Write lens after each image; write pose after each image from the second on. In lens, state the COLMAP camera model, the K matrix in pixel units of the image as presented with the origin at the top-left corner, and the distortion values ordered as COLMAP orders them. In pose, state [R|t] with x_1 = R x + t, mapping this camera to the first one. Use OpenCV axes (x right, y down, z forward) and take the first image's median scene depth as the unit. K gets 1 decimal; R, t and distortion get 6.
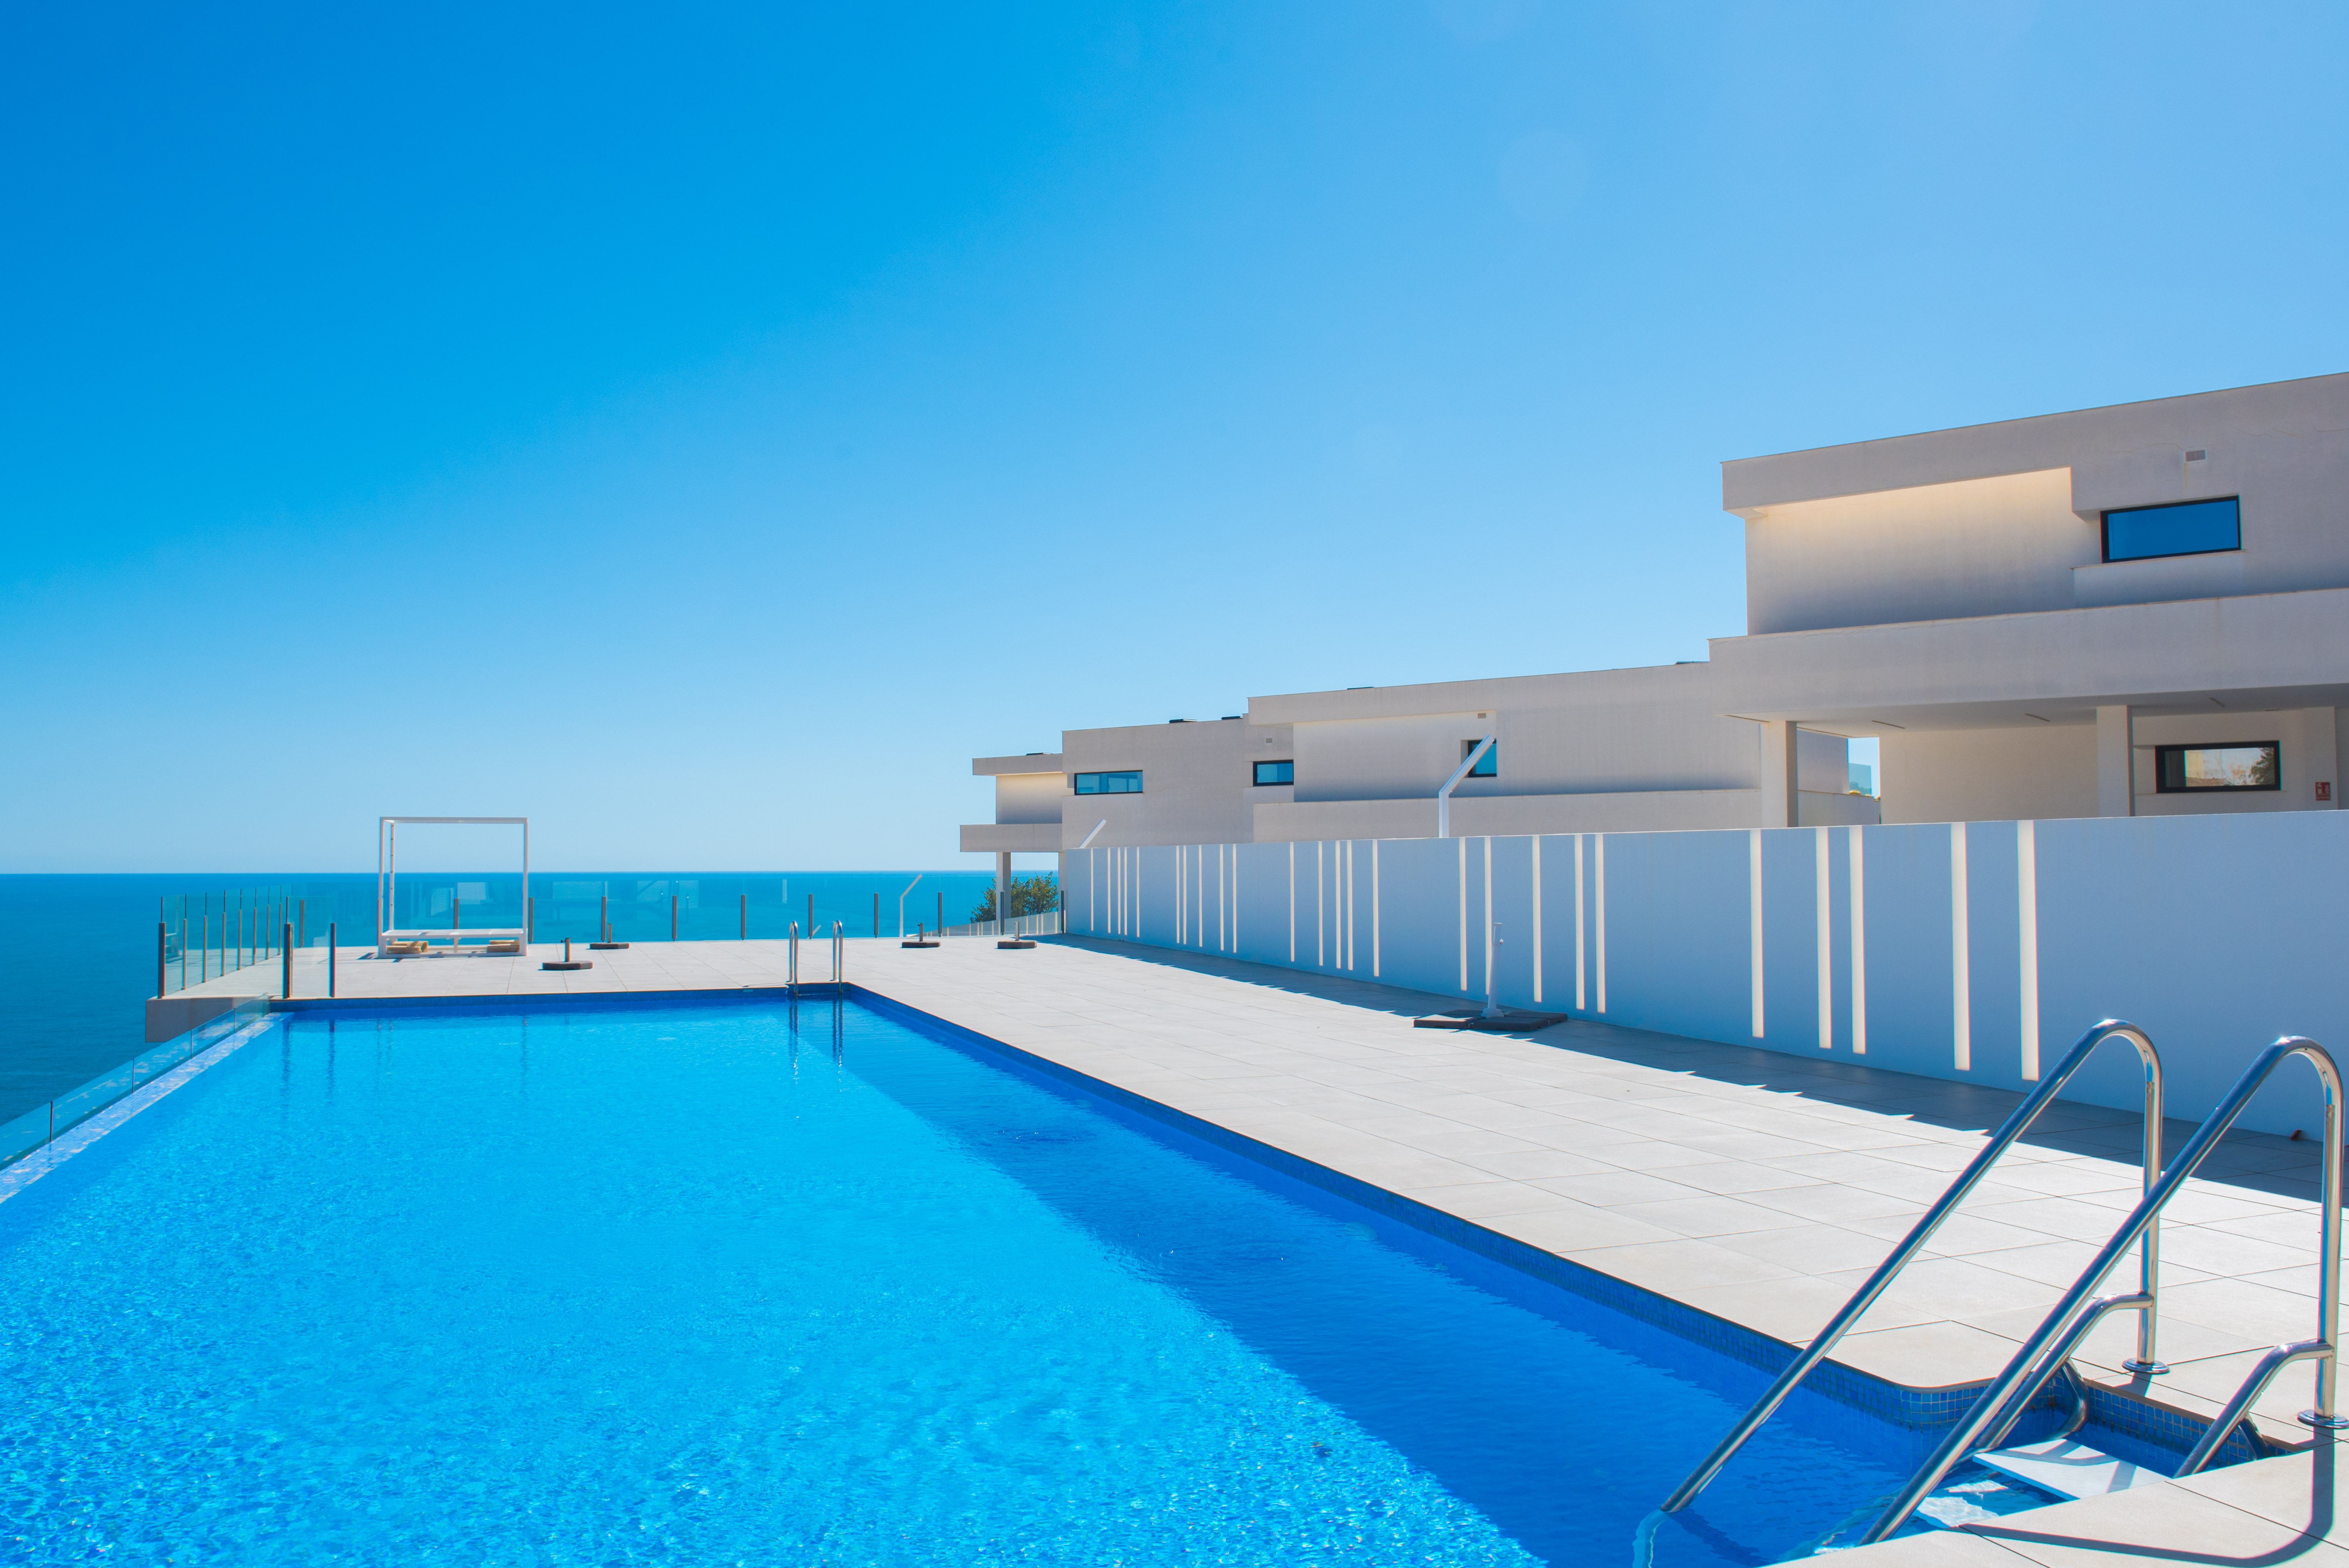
lens RADIAL K [[1694.6, 0, 1178.4], [0, 1694.6, 794.1], [0, 0, 1]] dist [-0.054325, -0.005967]
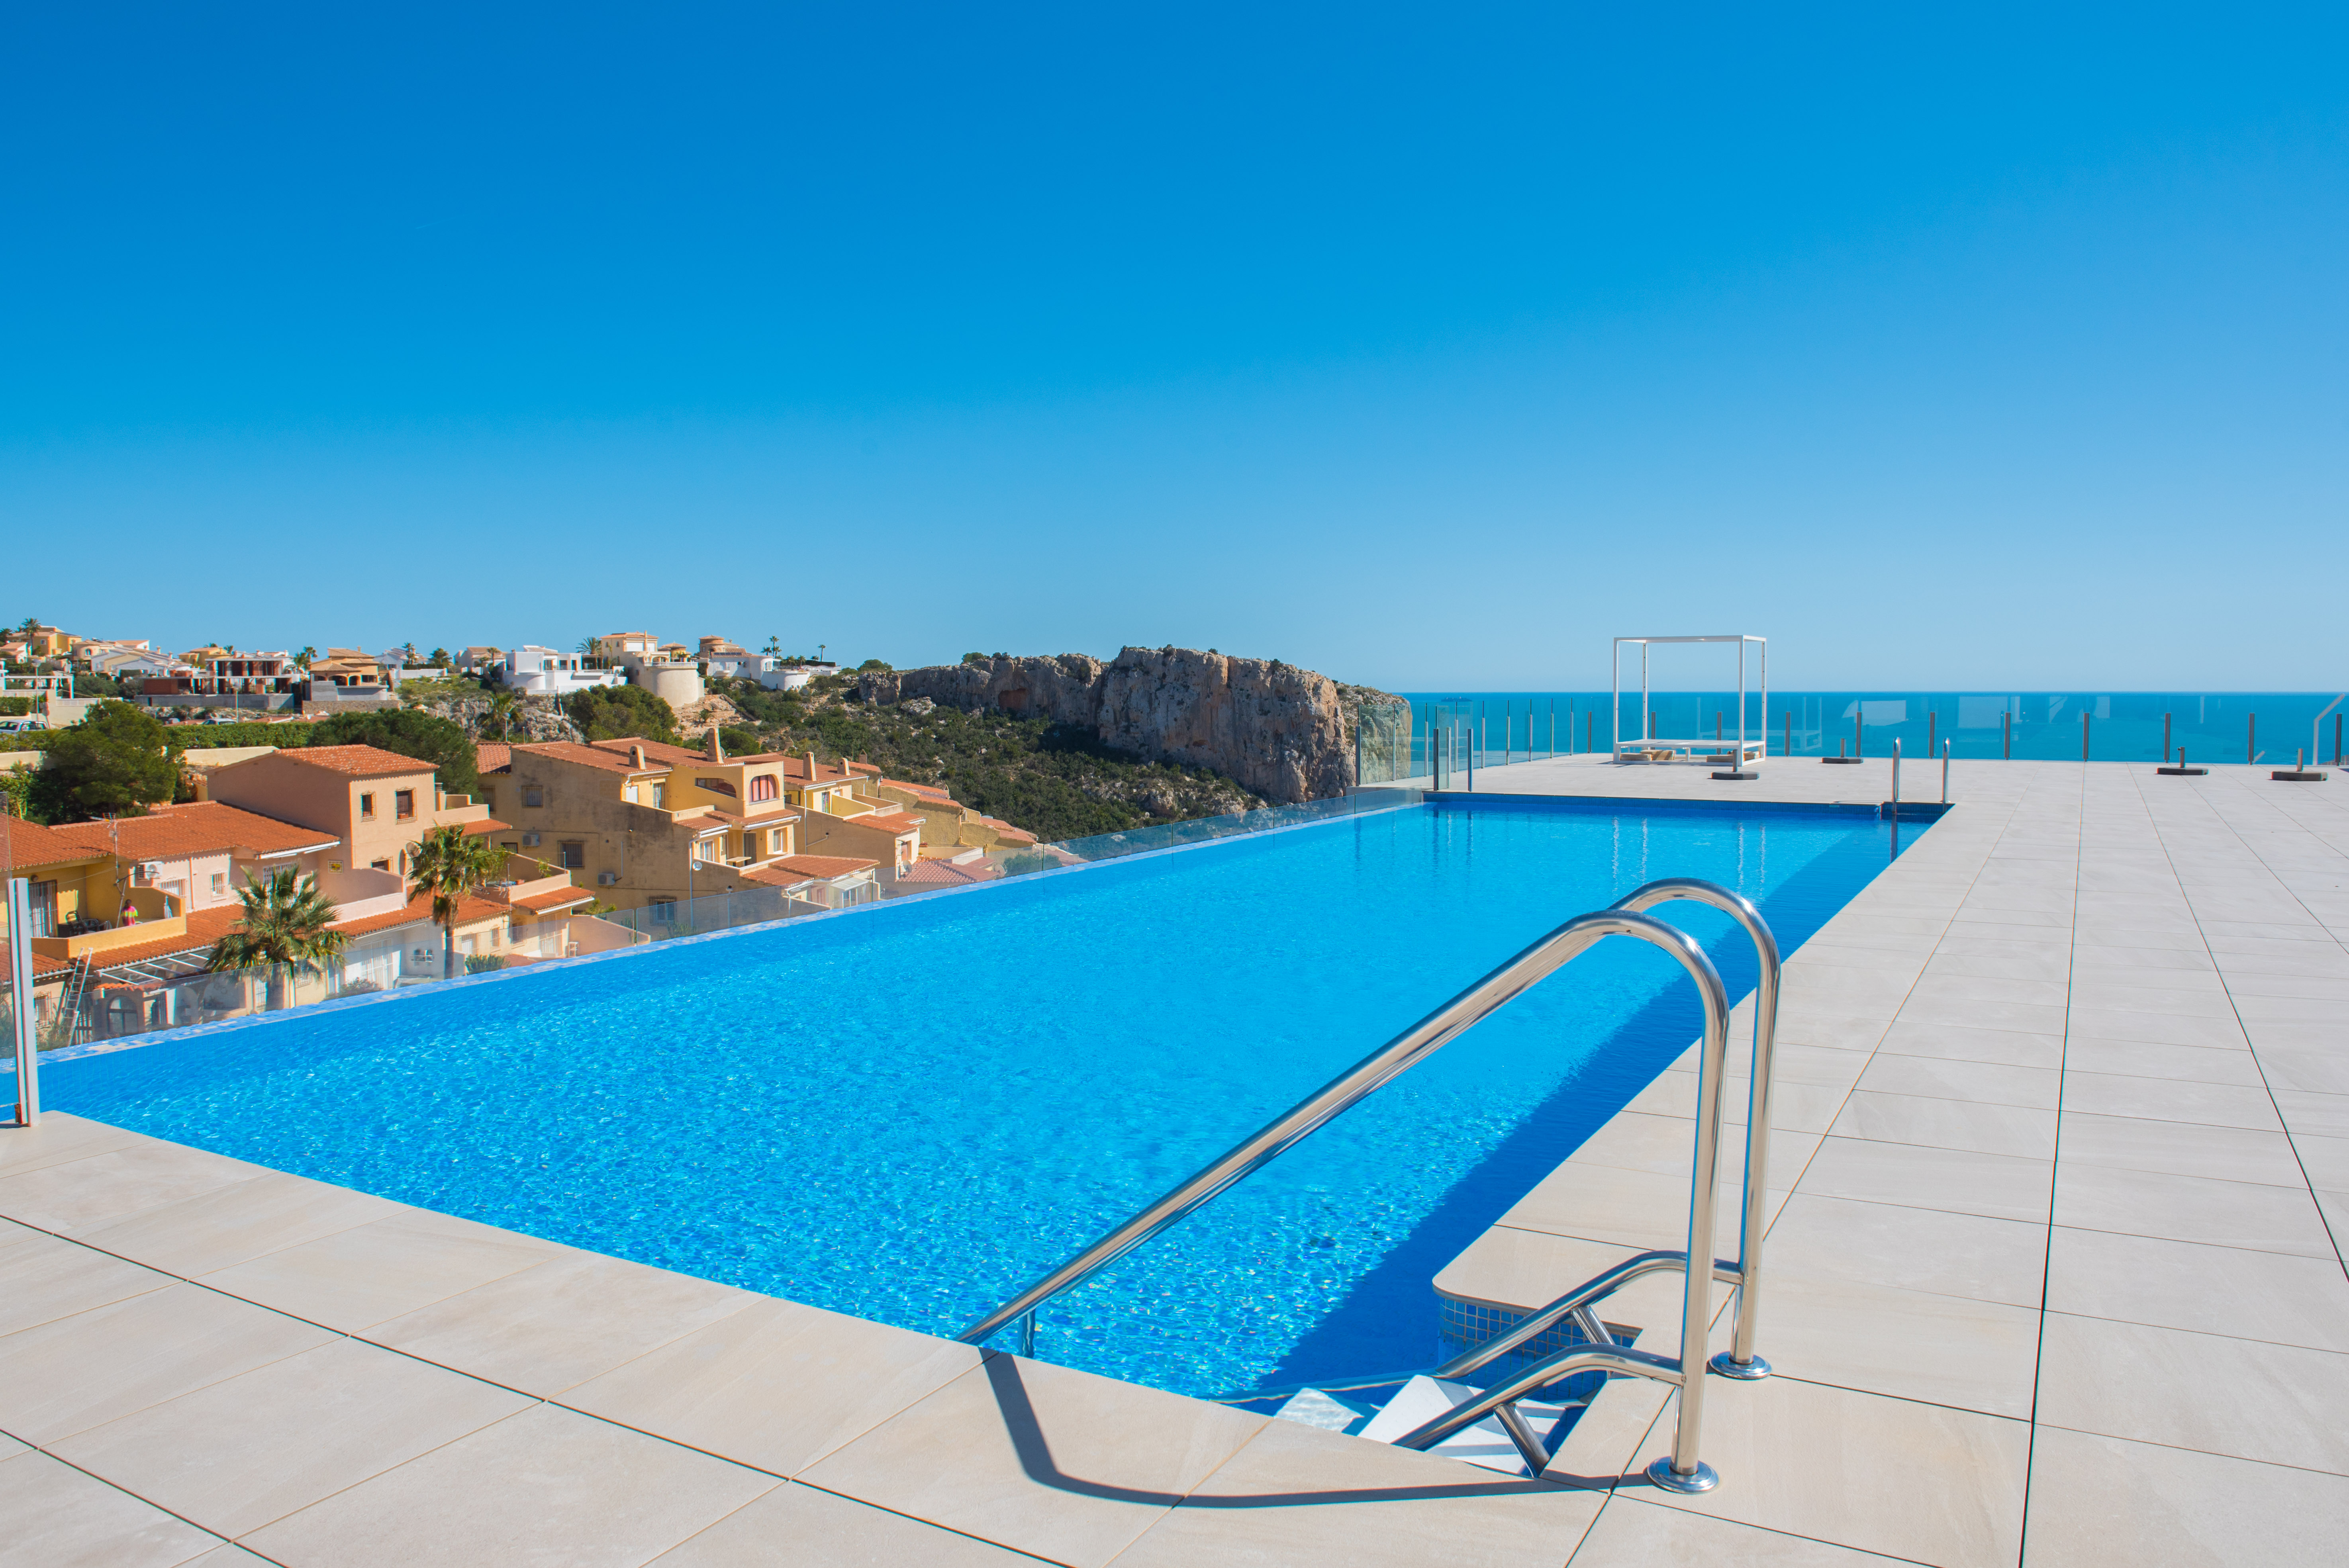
lens RADIAL K [[1643.4, 0, 1174.5], [0, 1643.4, 784.0], [0, 0, 1]] dist [-0.038245, -0.000829]
pose [[0.636056, 0.047995, -0.770149, 0.181393], [0.032600, 0.995501, 0.088963, 0.003843], [0.770954, -0.081692, 0.631629, 0.070997]]
